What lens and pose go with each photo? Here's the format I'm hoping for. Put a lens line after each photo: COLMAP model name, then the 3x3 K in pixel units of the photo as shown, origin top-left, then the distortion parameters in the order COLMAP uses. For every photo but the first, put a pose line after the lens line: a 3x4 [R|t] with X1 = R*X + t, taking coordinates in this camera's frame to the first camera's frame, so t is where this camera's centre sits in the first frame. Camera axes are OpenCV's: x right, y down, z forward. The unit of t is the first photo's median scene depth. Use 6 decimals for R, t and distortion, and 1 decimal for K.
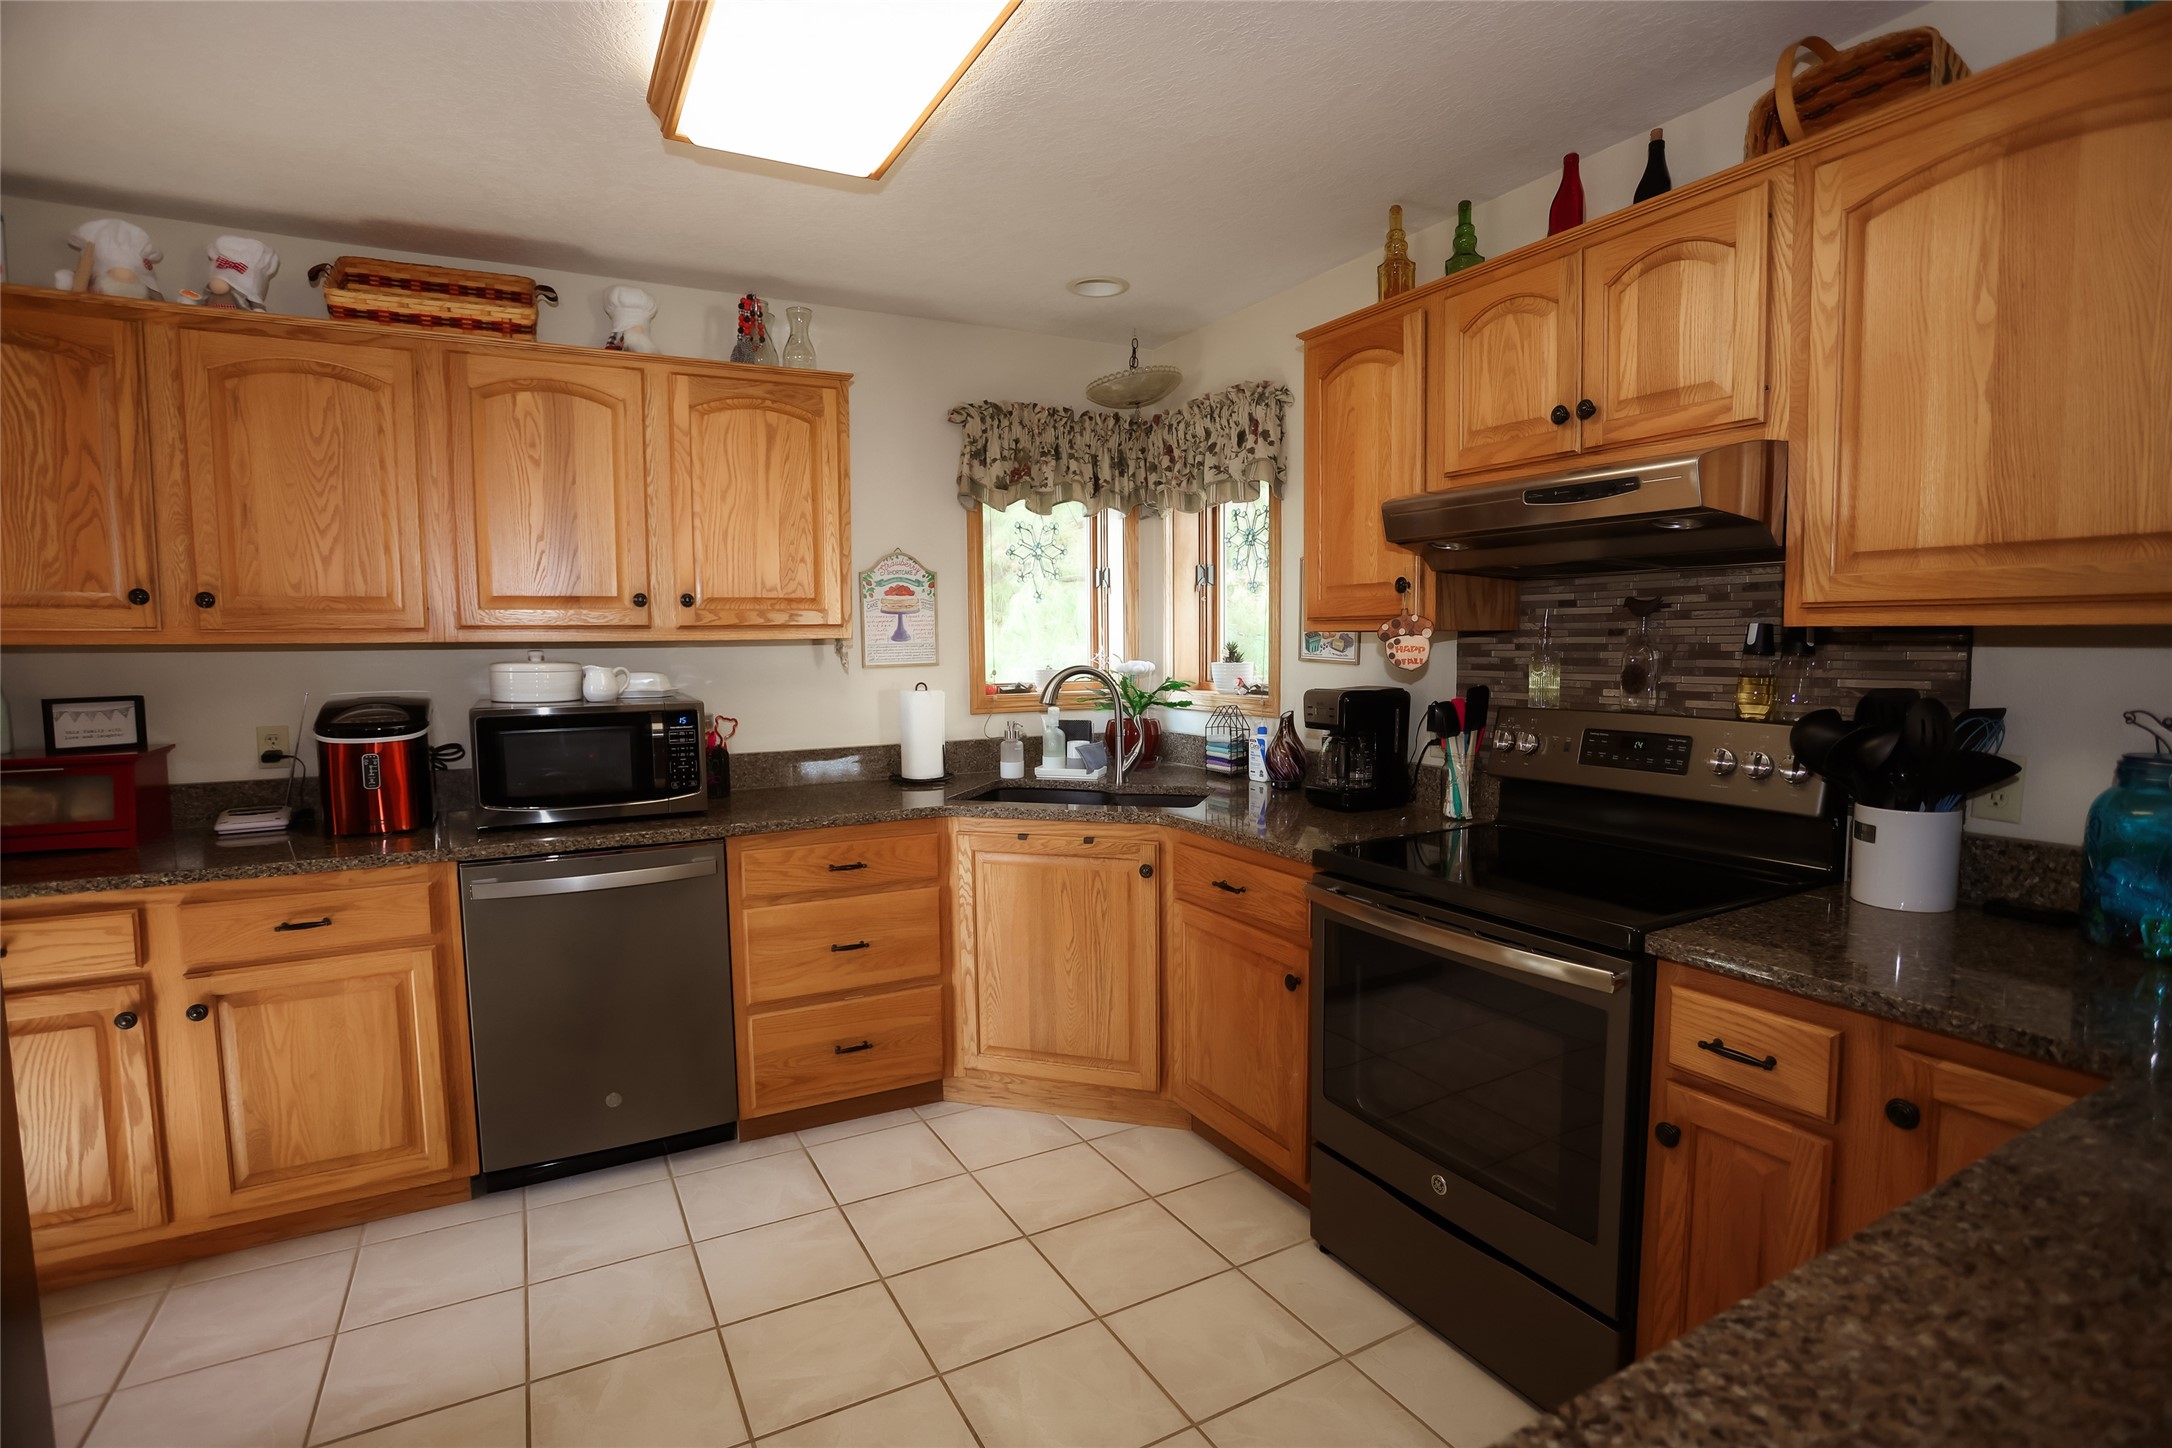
lens RADIAL K [[1038.6, 0, 1090.7], [0, 1038.6, 717.0], [0, 0, 1]] dist [-0.045147, 0.012711]
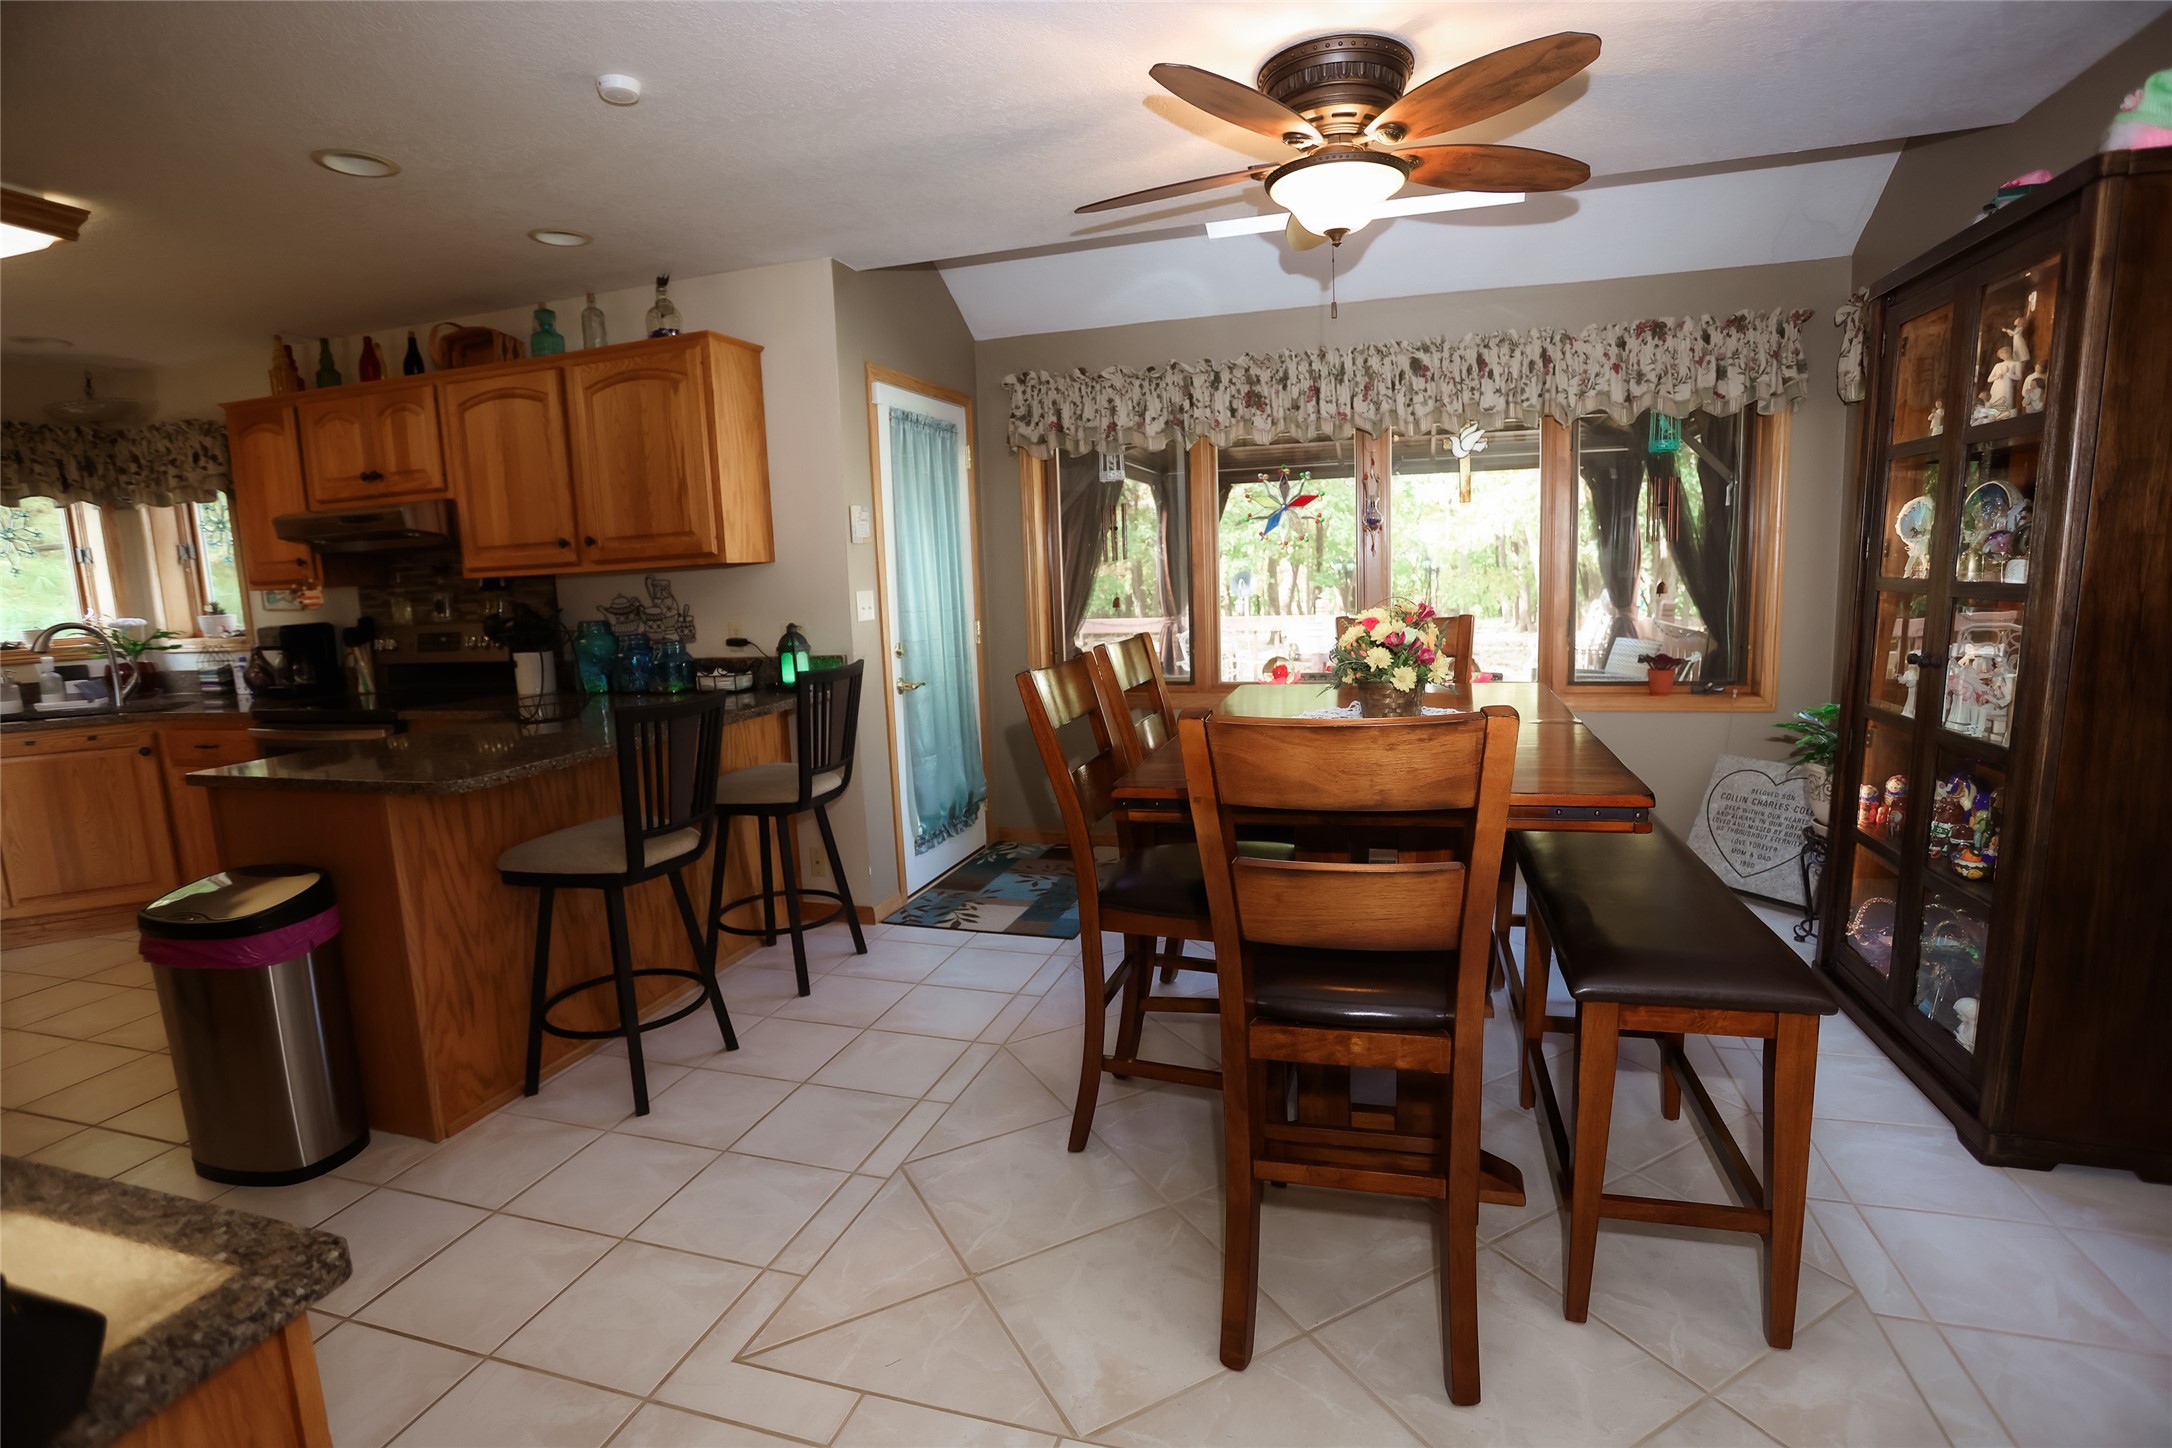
lens RADIAL K [[1038.6, 0, 1090.7], [0, 1038.6, 717.0], [0, 0, 1]] dist [-0.045147, 0.012711]
pose [[0.717570, -0.119360, 0.686183, 0.032870], [0.089216, 0.992842, 0.079406, 0.084226], [-0.690749, 0.004239, 0.723082, -0.841373]]
